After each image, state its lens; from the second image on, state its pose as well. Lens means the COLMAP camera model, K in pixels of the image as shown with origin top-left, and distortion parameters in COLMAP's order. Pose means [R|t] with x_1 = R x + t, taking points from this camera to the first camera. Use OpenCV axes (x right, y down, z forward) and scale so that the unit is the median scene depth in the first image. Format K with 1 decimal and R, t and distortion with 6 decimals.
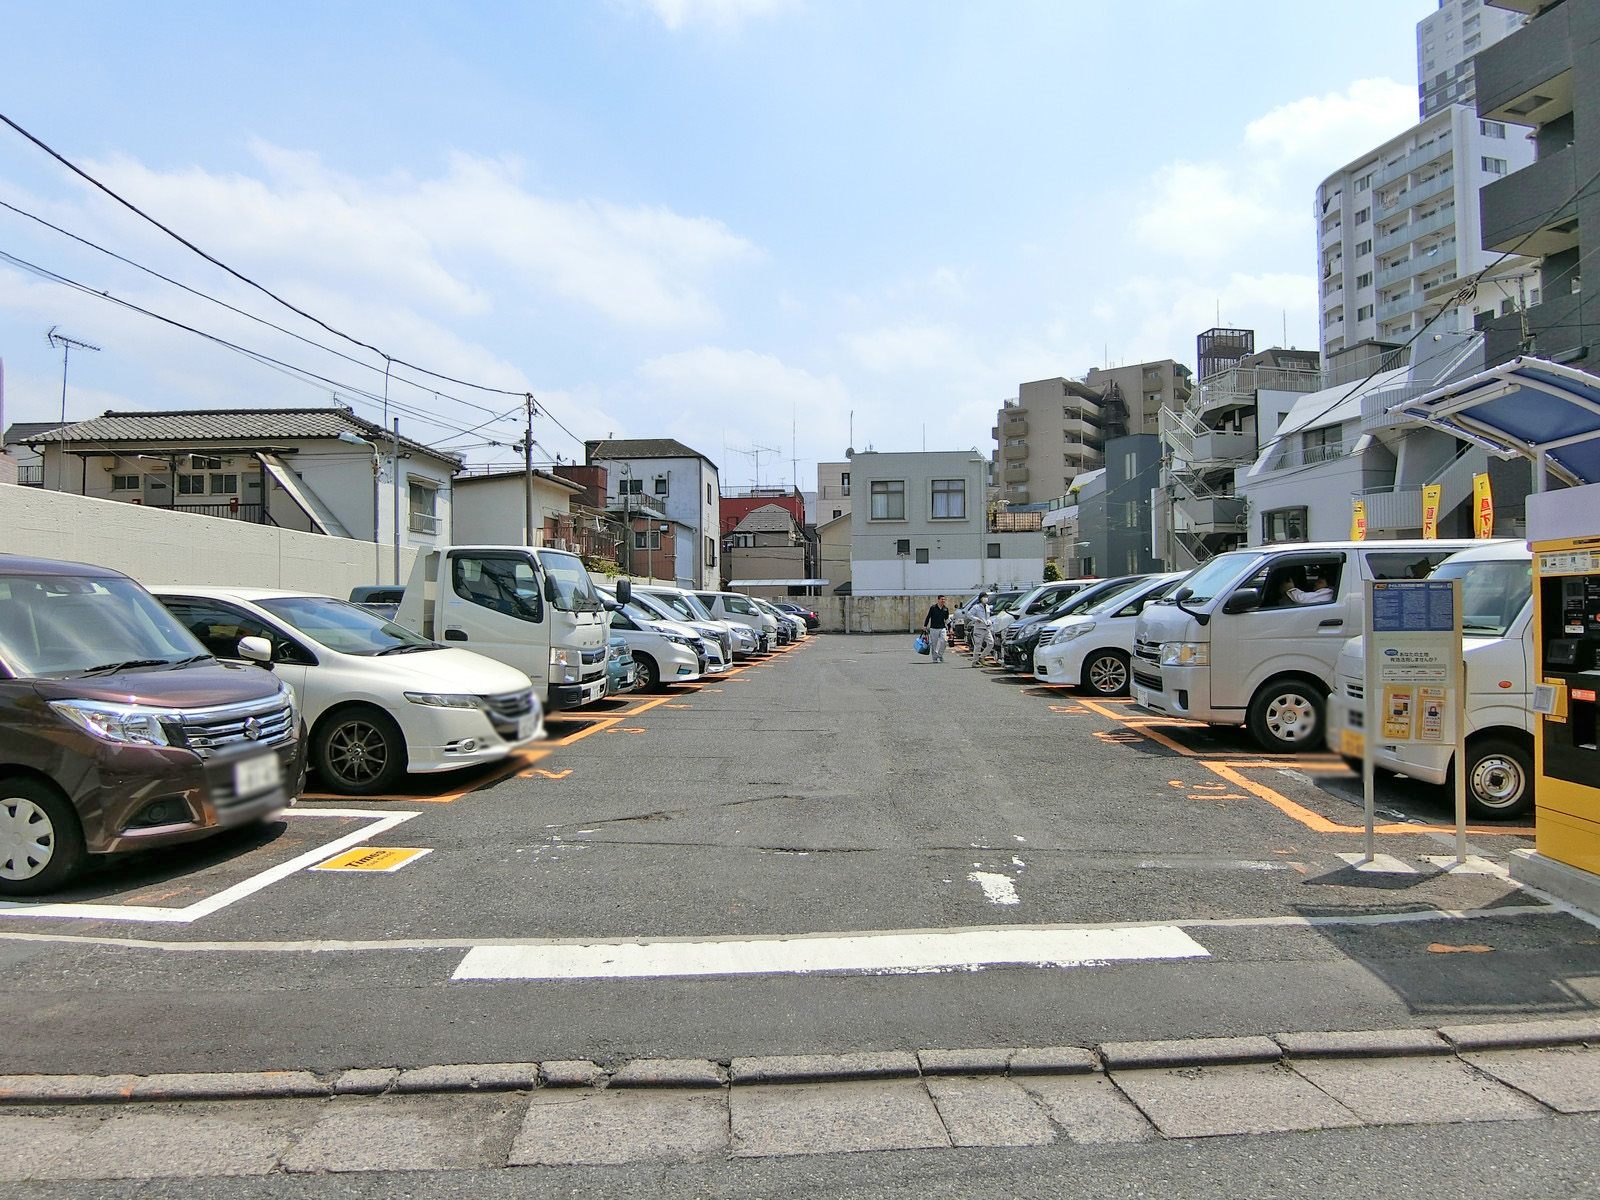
lens RADIAL K [[901.4, 0, 800.0], [0, 901.4, 597.0], [0, 0, 1]] dist [-0.014752, -0.002280]
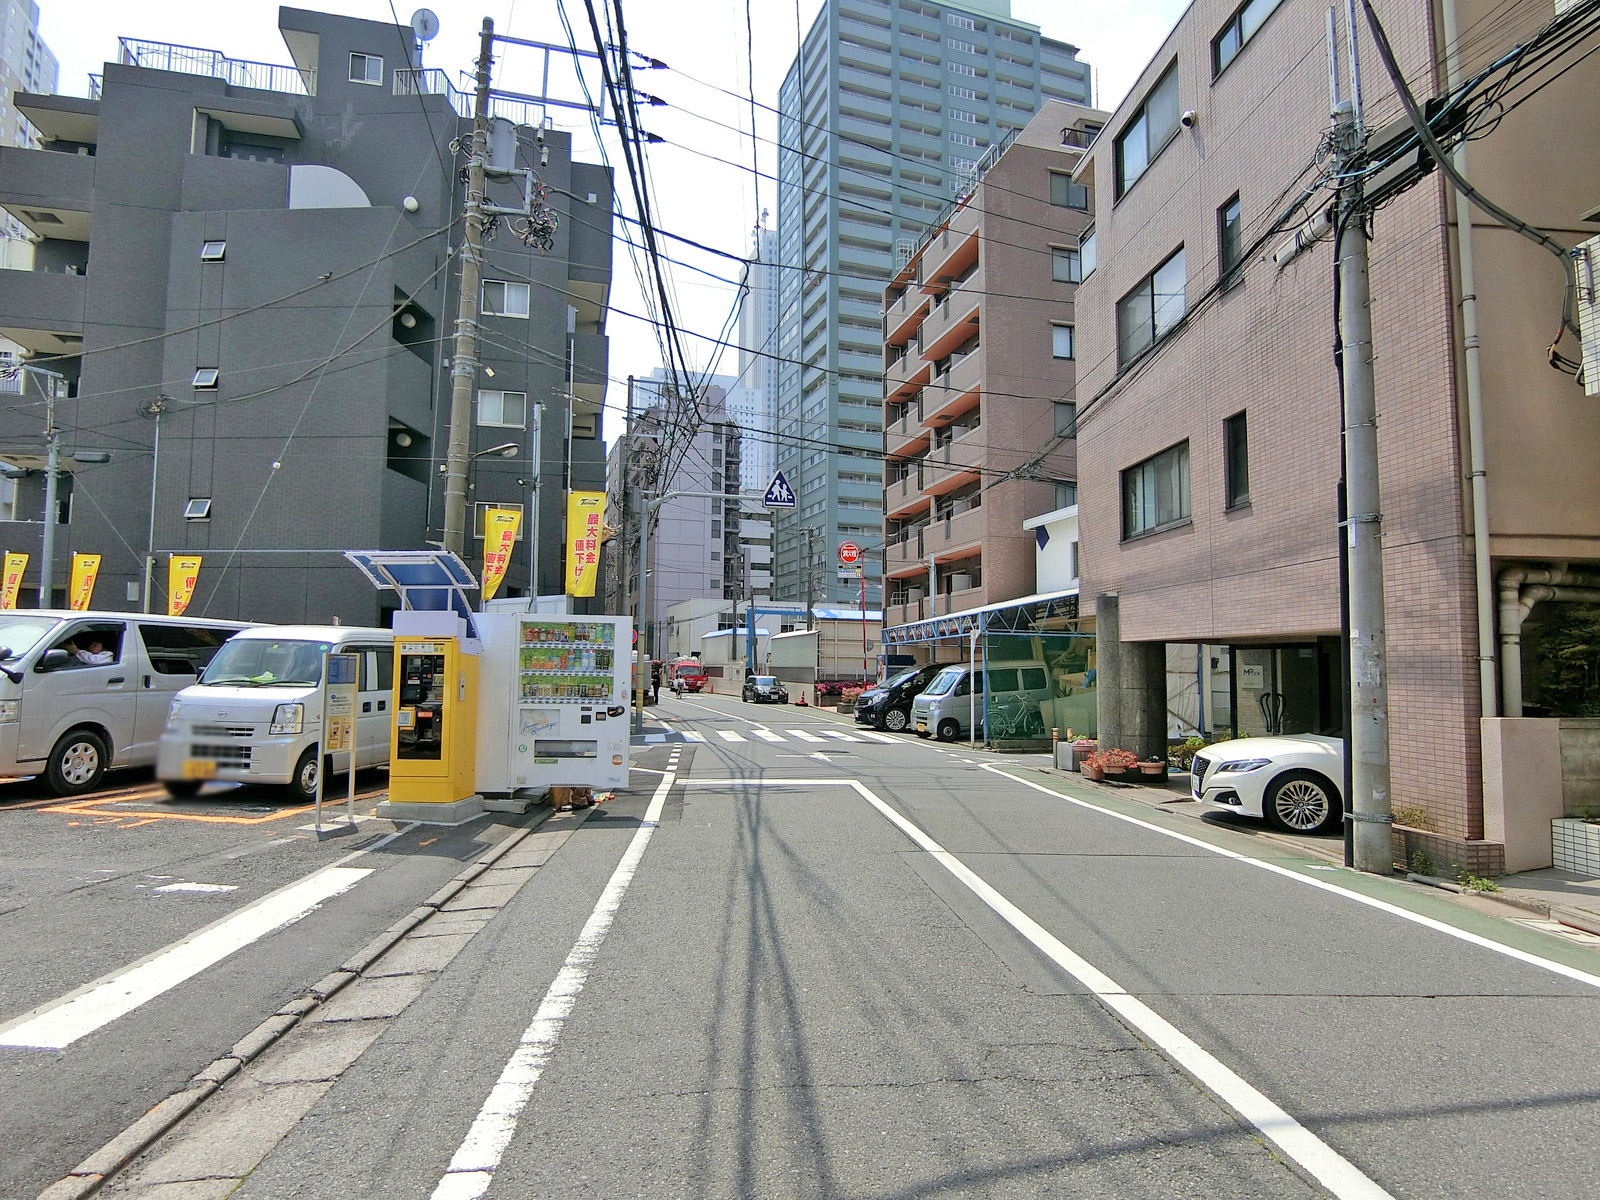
lens RADIAL K [[901.4, 0, 800.0], [0, 901.4, 600.1], [0, 0, 1]] dist [-0.014752, -0.002280]
pose [[-0.009466, 0.079277, 0.996808, -0.659396], [-0.019692, 0.996644, -0.079451, -0.001544], [-0.999761, -0.020381, -0.007873, 0.095989]]
